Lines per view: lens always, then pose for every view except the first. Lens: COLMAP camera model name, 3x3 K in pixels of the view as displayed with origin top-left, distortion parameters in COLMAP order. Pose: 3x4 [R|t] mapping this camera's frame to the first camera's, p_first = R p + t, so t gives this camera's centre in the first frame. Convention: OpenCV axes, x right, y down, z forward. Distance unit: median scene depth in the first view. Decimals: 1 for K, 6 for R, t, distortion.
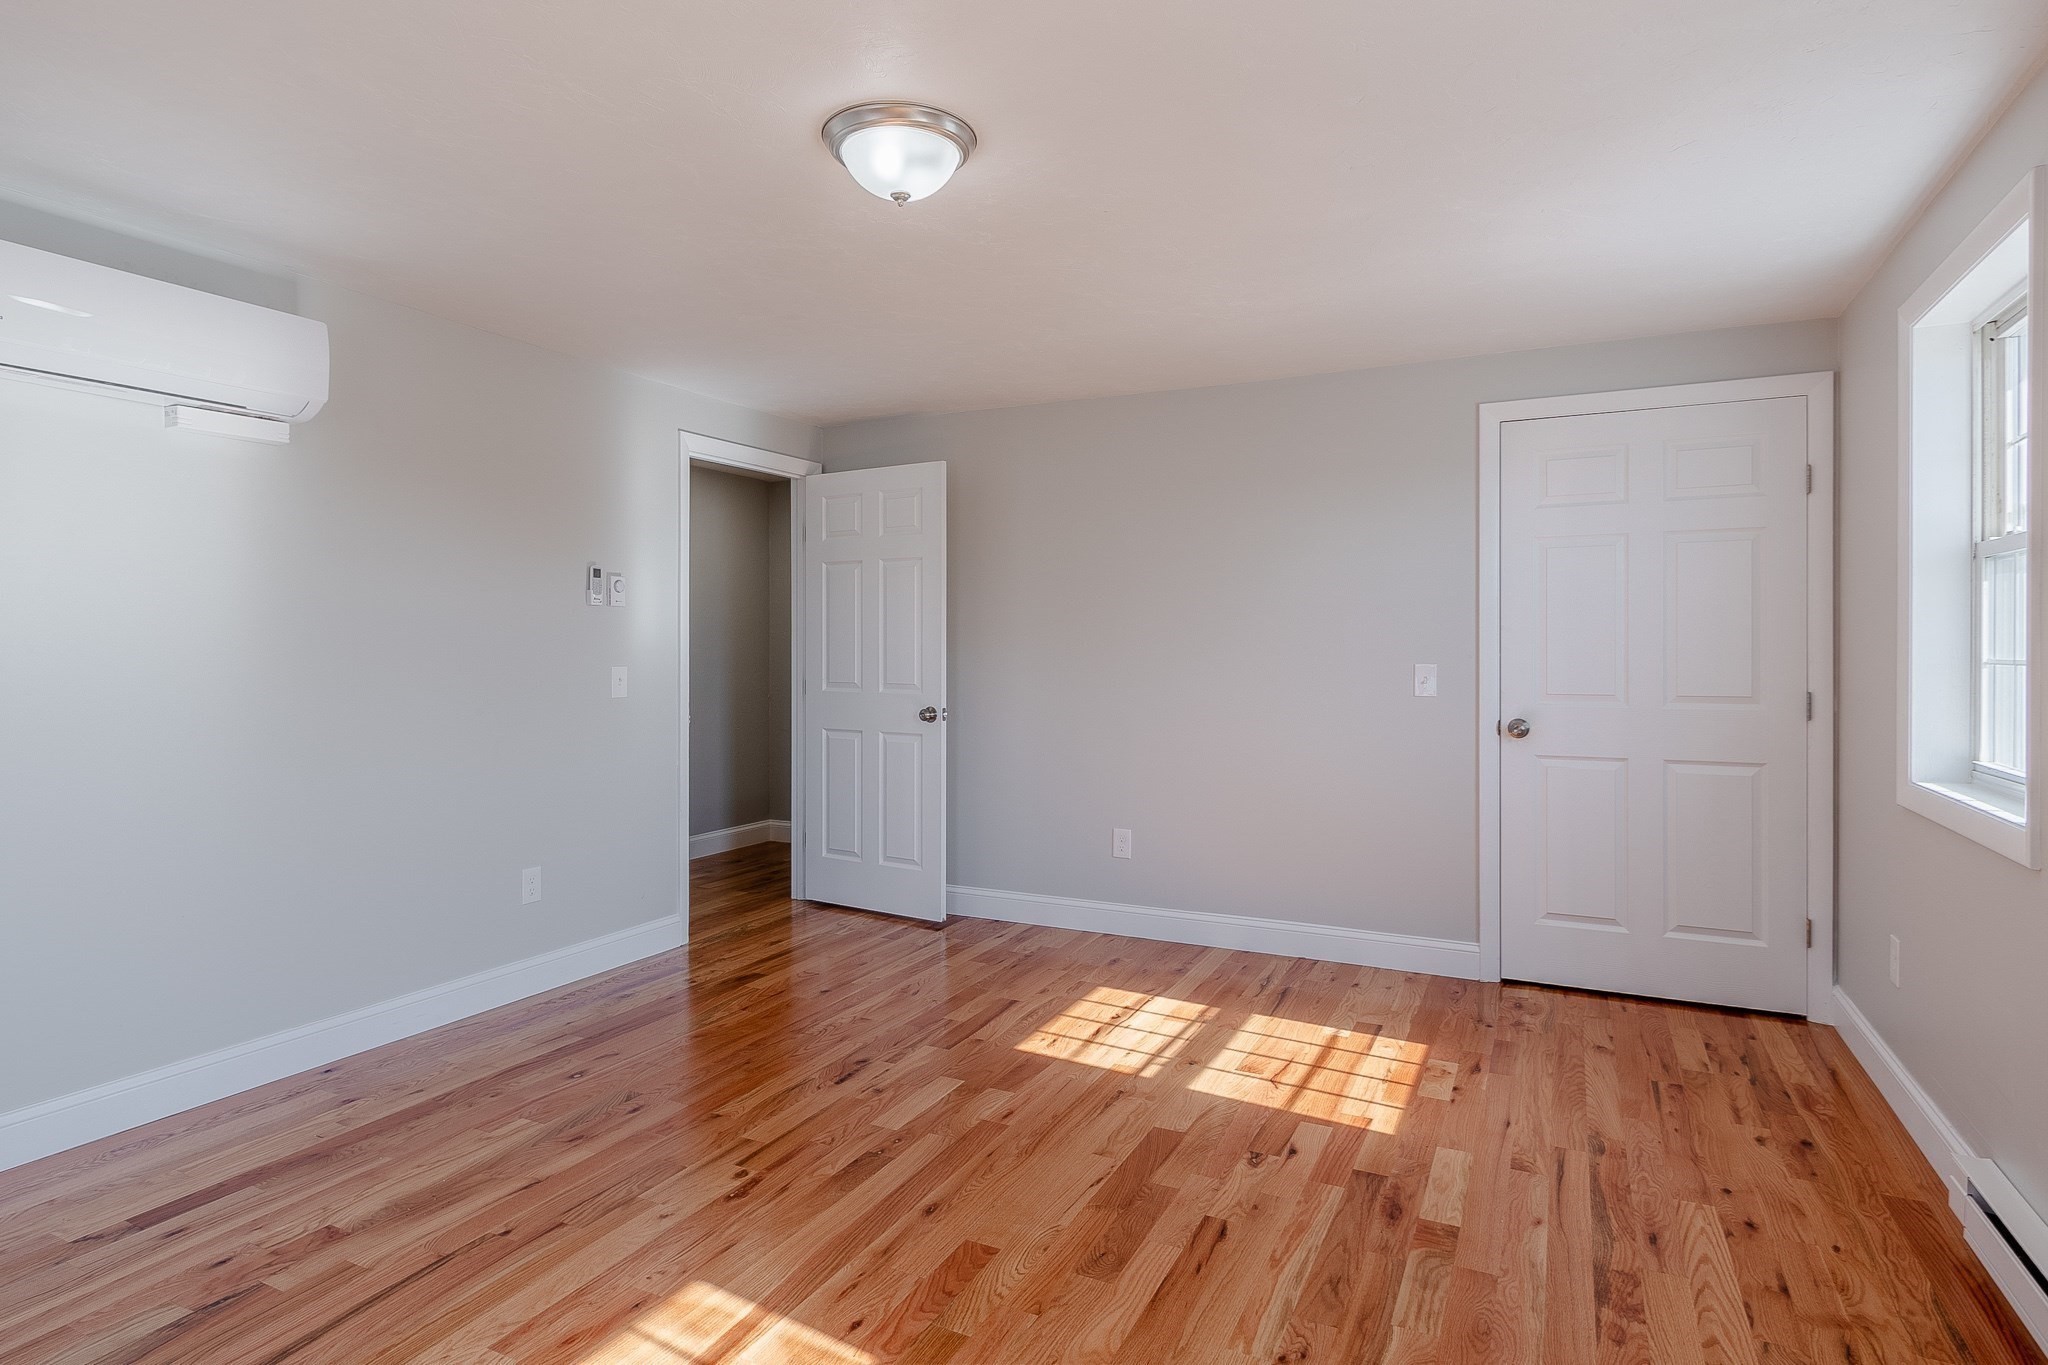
lens RADIAL K [[1103.3, 0, 1015.4], [0, 1103.3, 651.5], [0, 0, 1]] dist [0.010016, -0.000272]
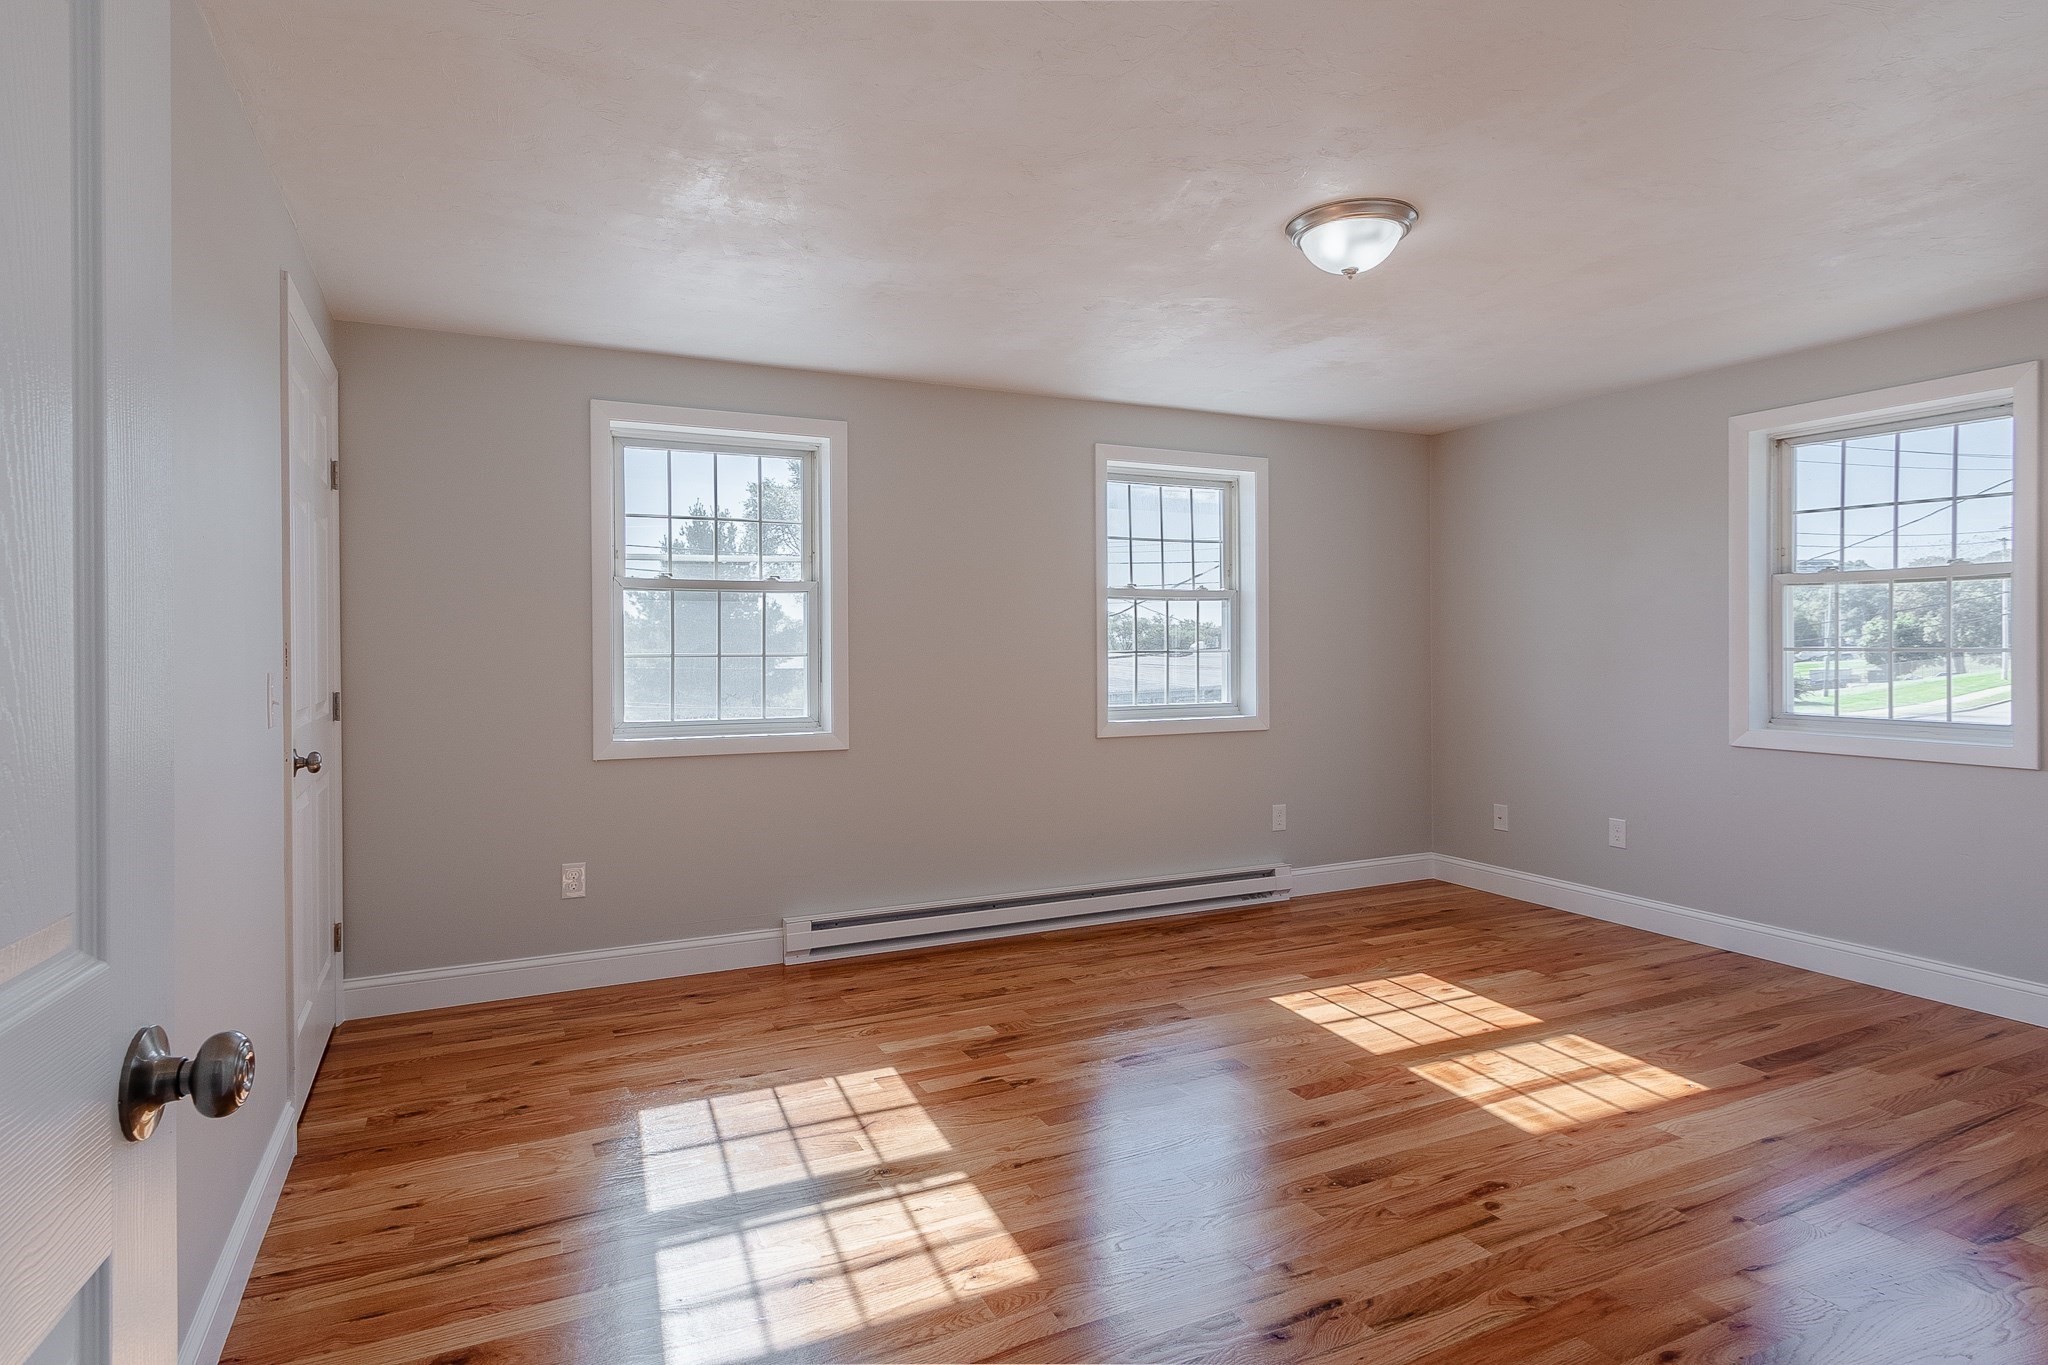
lens RADIAL K [[1103.3, 0, 1015.4], [0, 1103.3, 651.5], [0, 0, 1]] dist [0.010016, -0.000272]
pose [[-0.797260, -0.002656, 0.603630, -0.502916], [0.005084, 0.999925, 0.011115, -0.007837], [-0.603614, 0.011930, -0.797187, 2.033841]]
